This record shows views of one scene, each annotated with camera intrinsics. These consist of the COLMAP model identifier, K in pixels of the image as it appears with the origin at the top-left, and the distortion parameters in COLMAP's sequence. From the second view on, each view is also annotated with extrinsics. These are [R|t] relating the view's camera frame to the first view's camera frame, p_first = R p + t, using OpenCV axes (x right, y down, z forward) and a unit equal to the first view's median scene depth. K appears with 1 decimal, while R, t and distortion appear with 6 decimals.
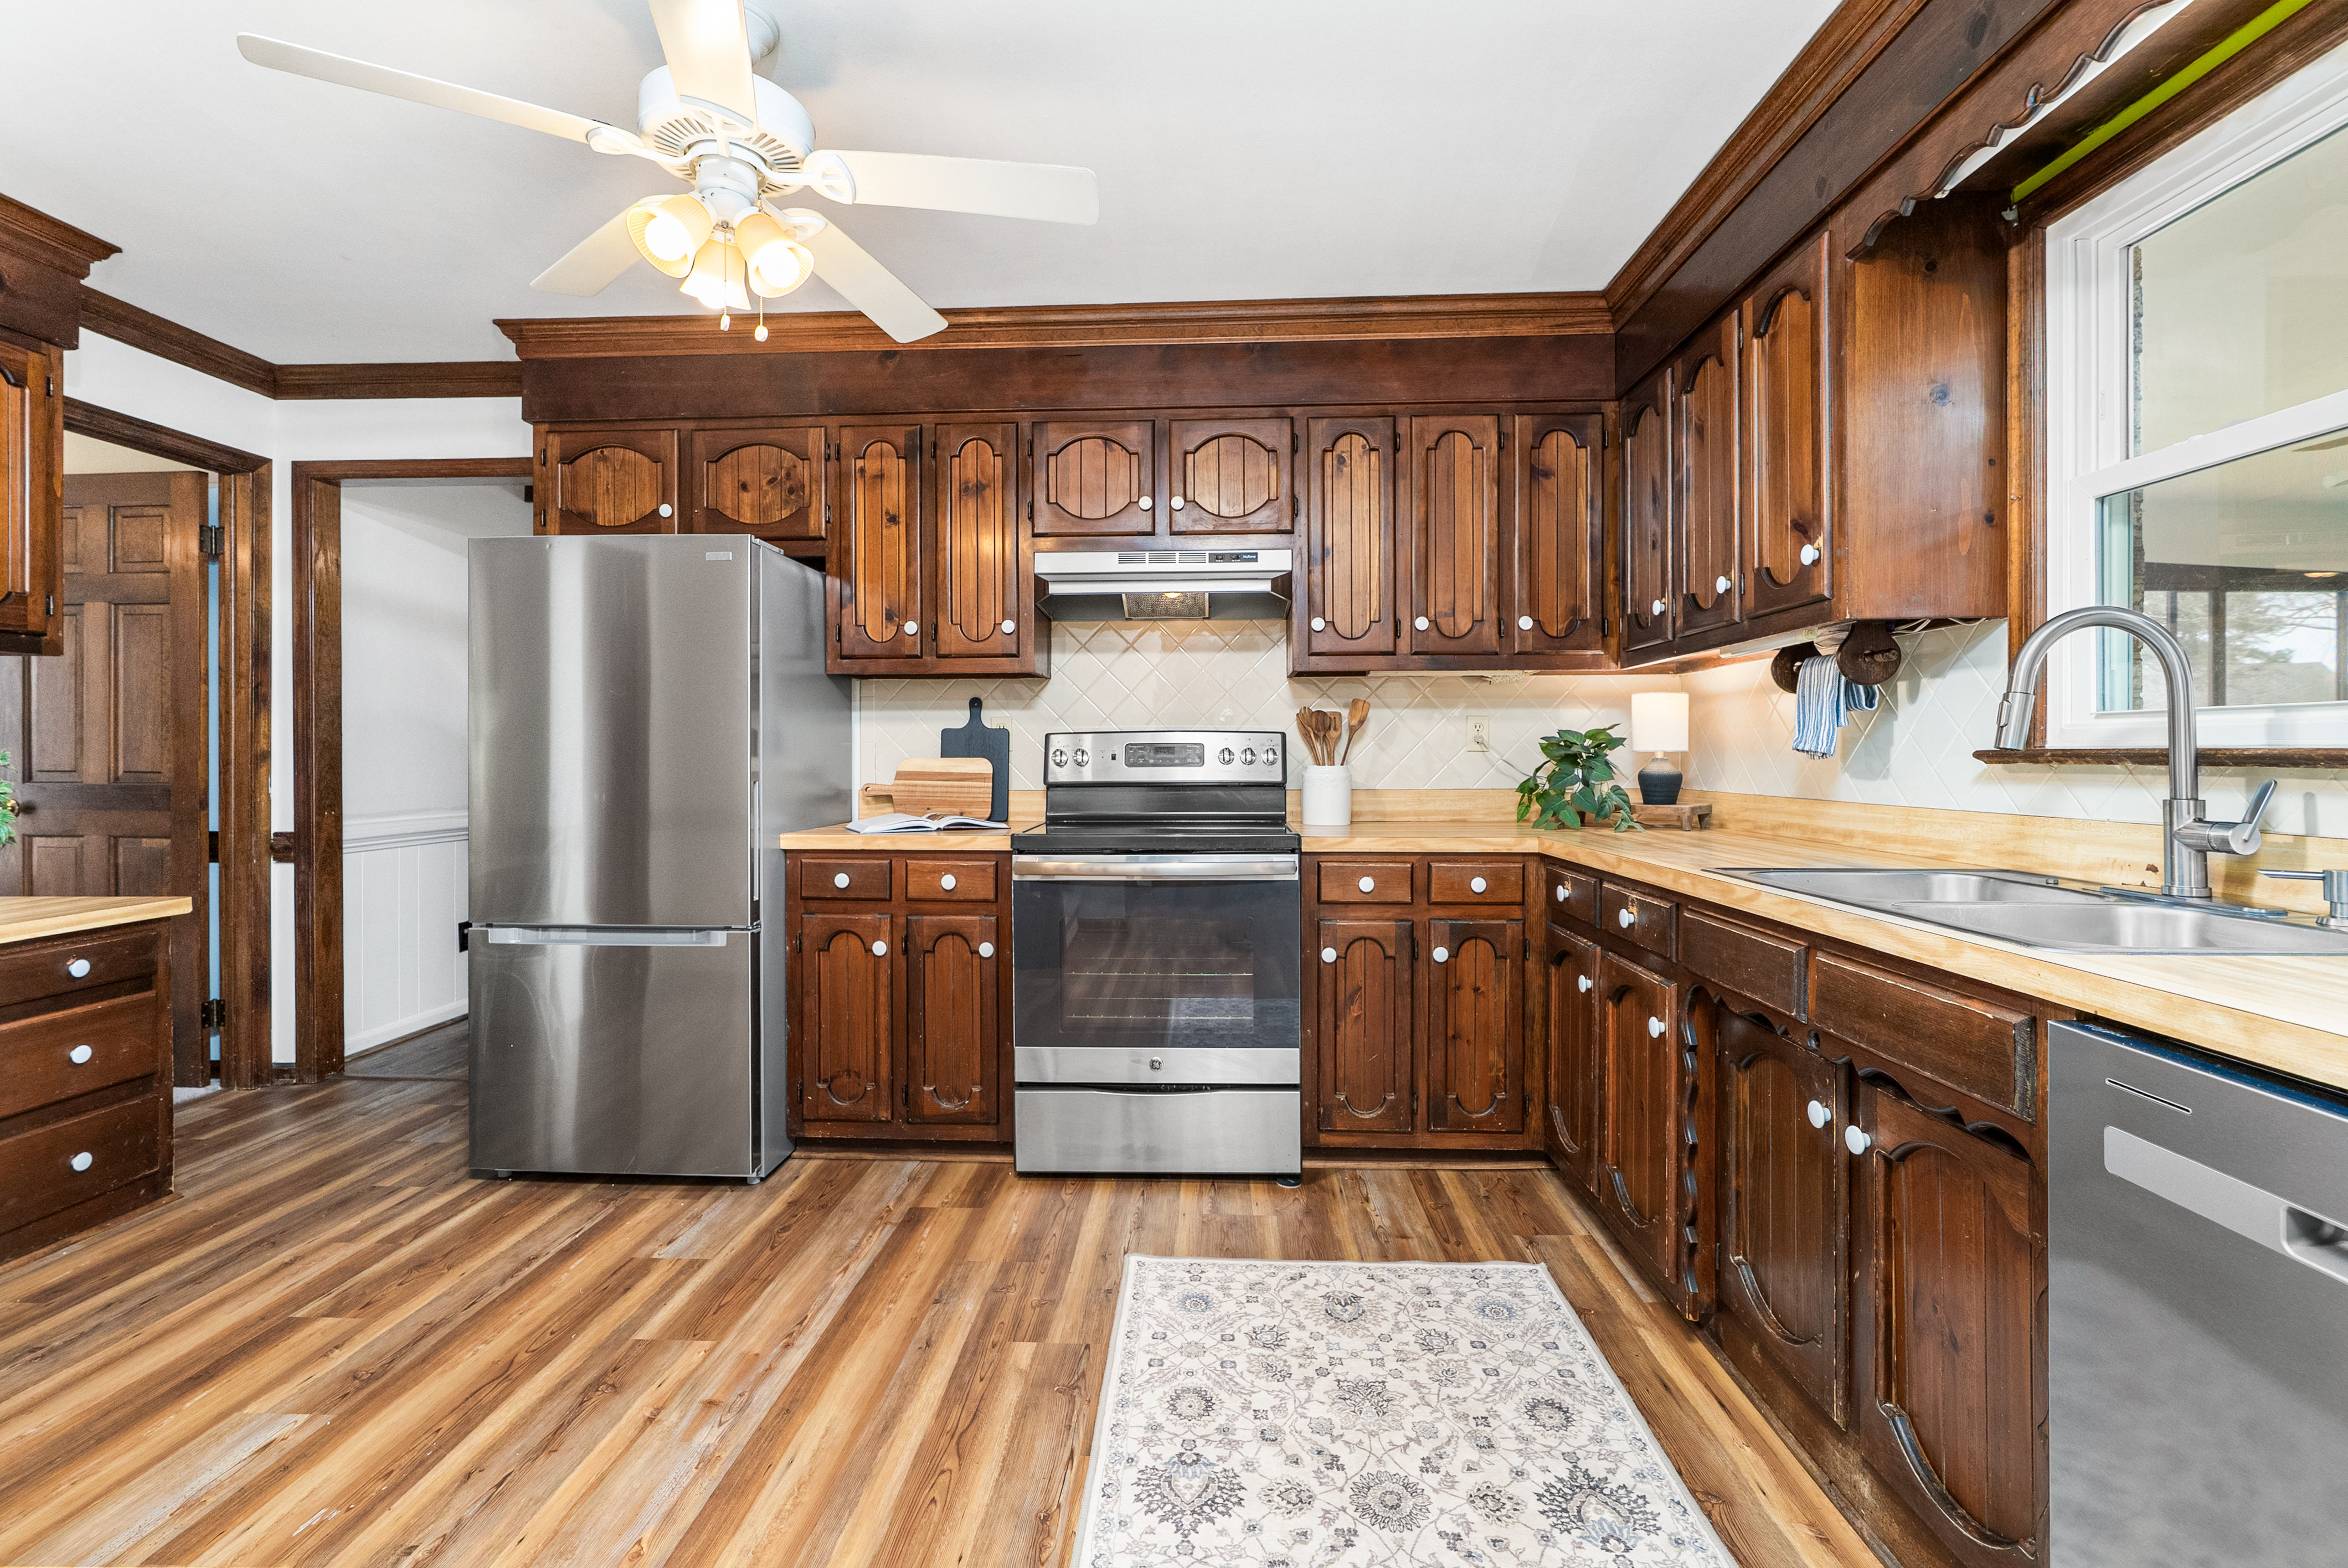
lens RADIAL K [[1054.9, 0, 1168.0], [0, 1054.9, 763.4], [0, 0, 1]] dist [-0.002606, 0.000593]
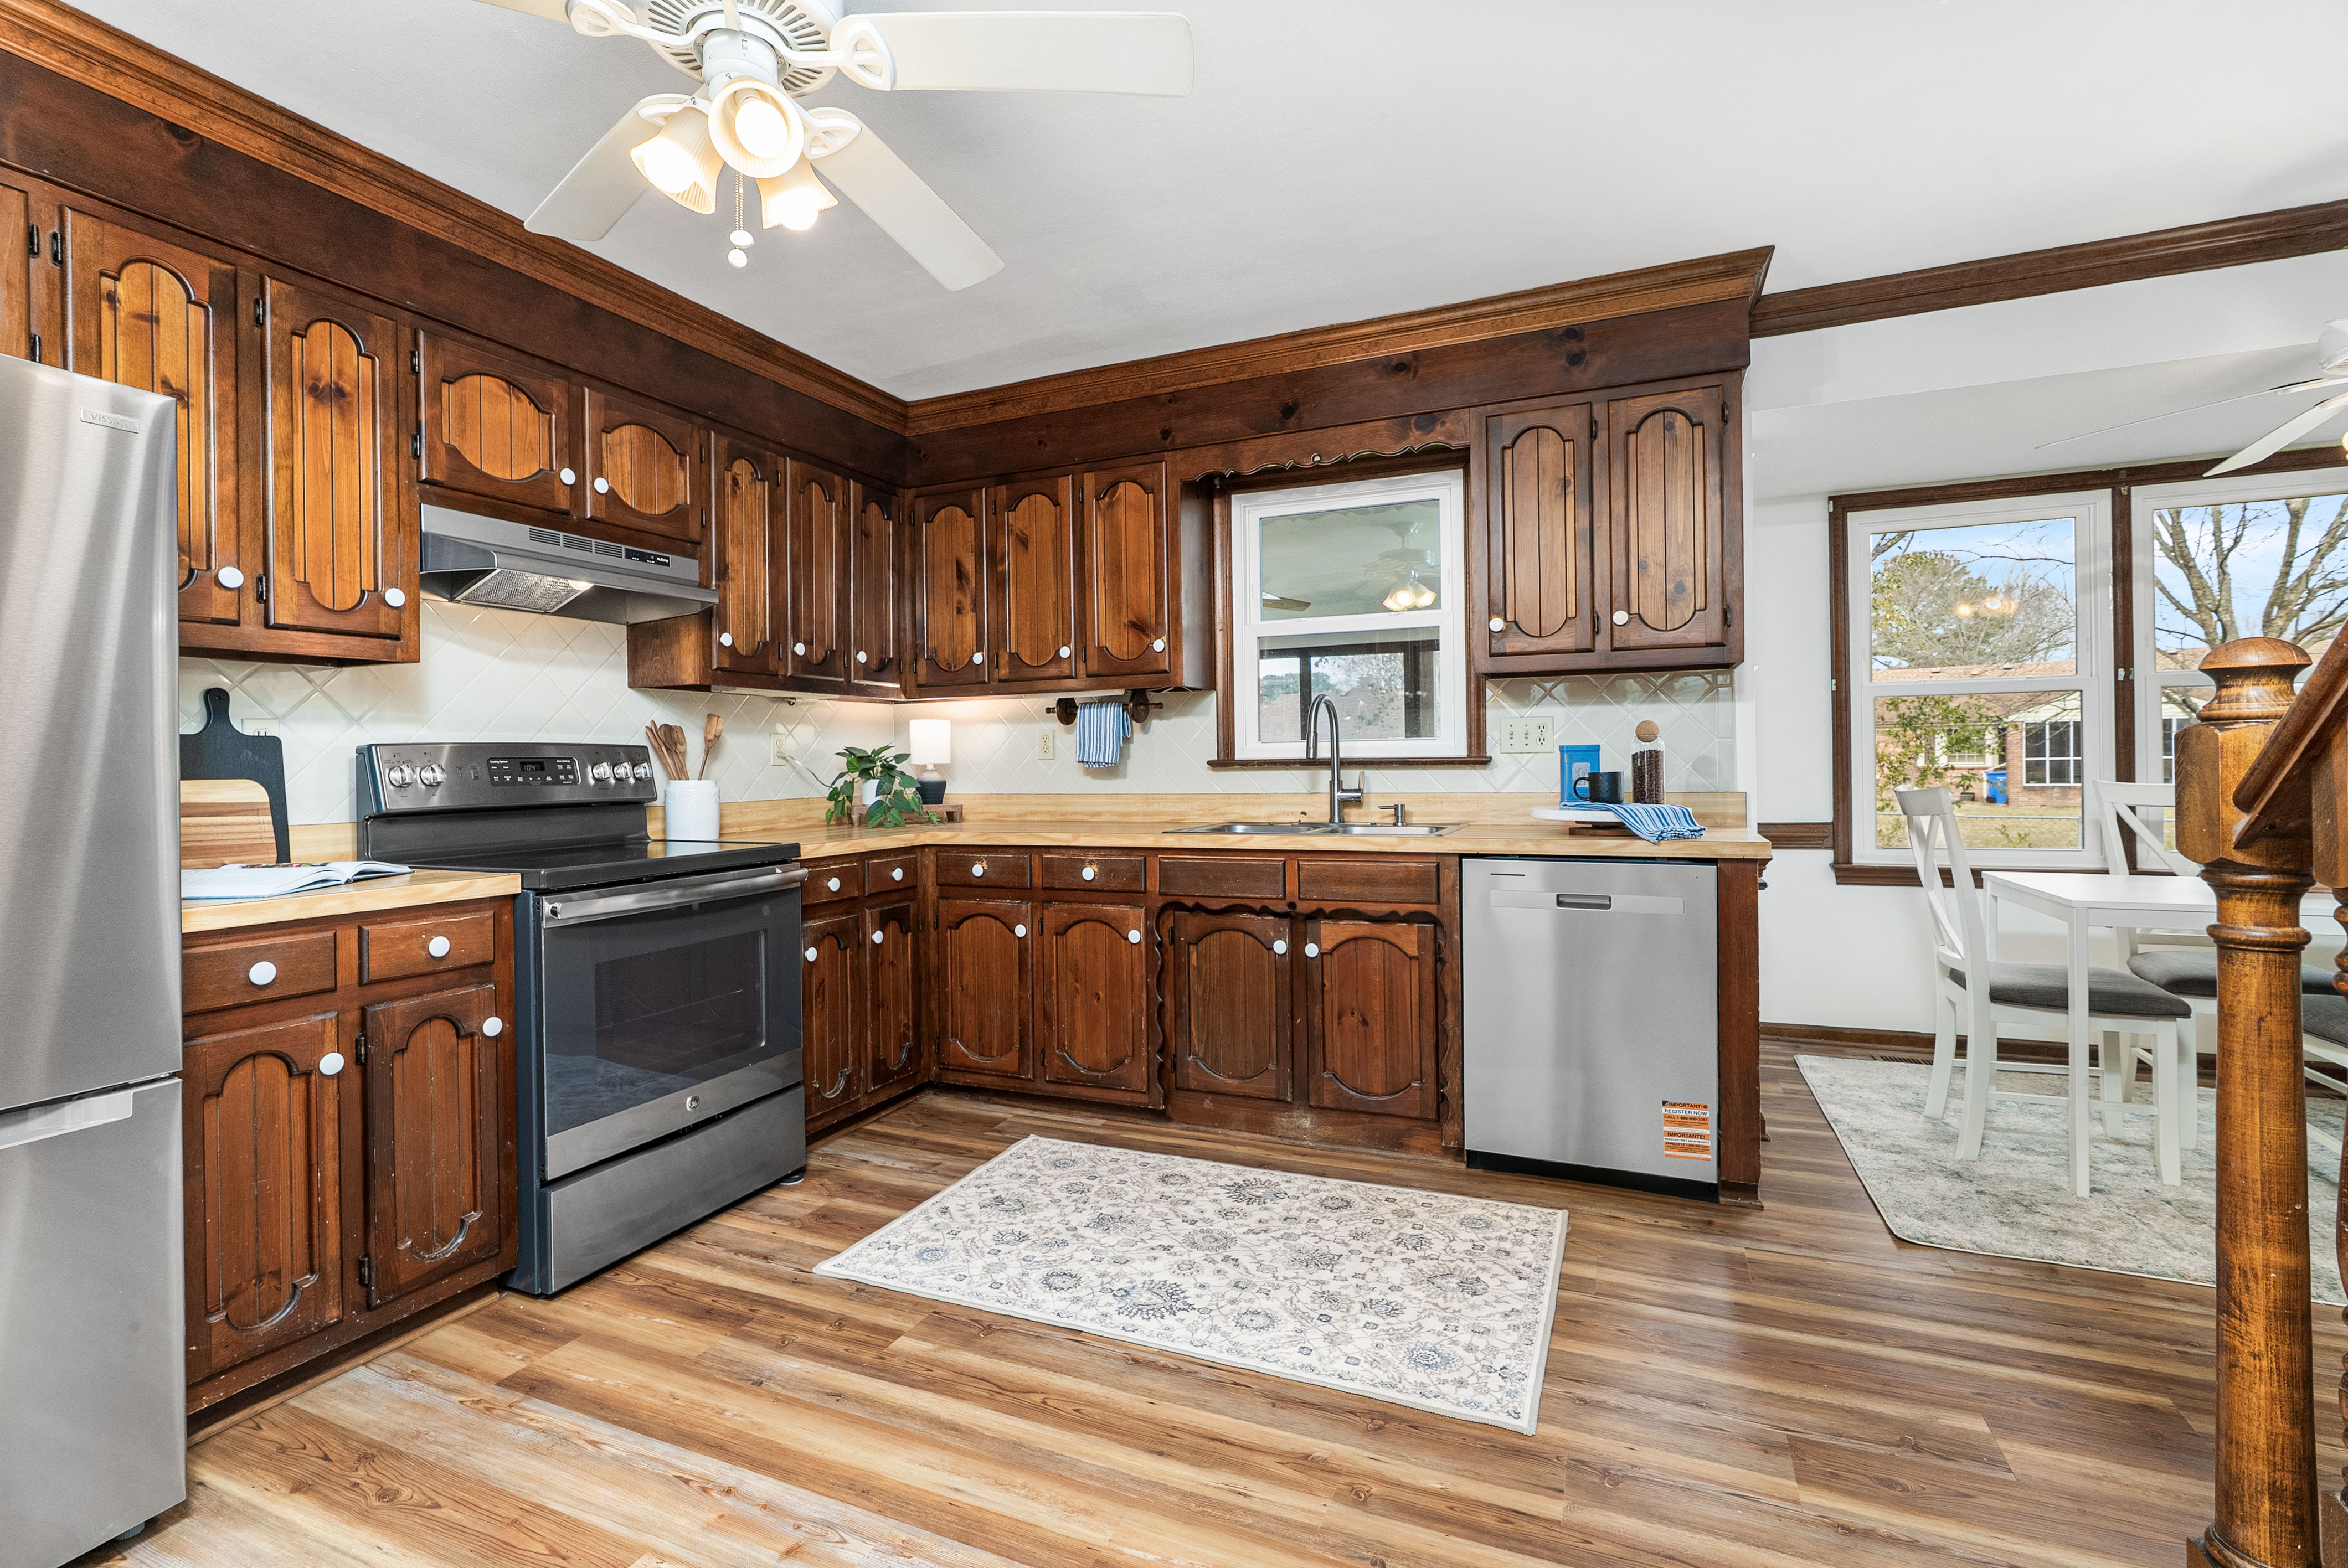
lens RADIAL K [[1054.9, 0, 1168.0], [0, 1054.9, 763.4], [0, 0, 1]] dist [-0.002606, 0.000593]
pose [[0.364342, -0.003217, 0.931260, -0.861801], [0.020442, 0.999781, -0.004544, -0.000361], [-0.931041, 0.020692, 0.364328, 0.322824]]
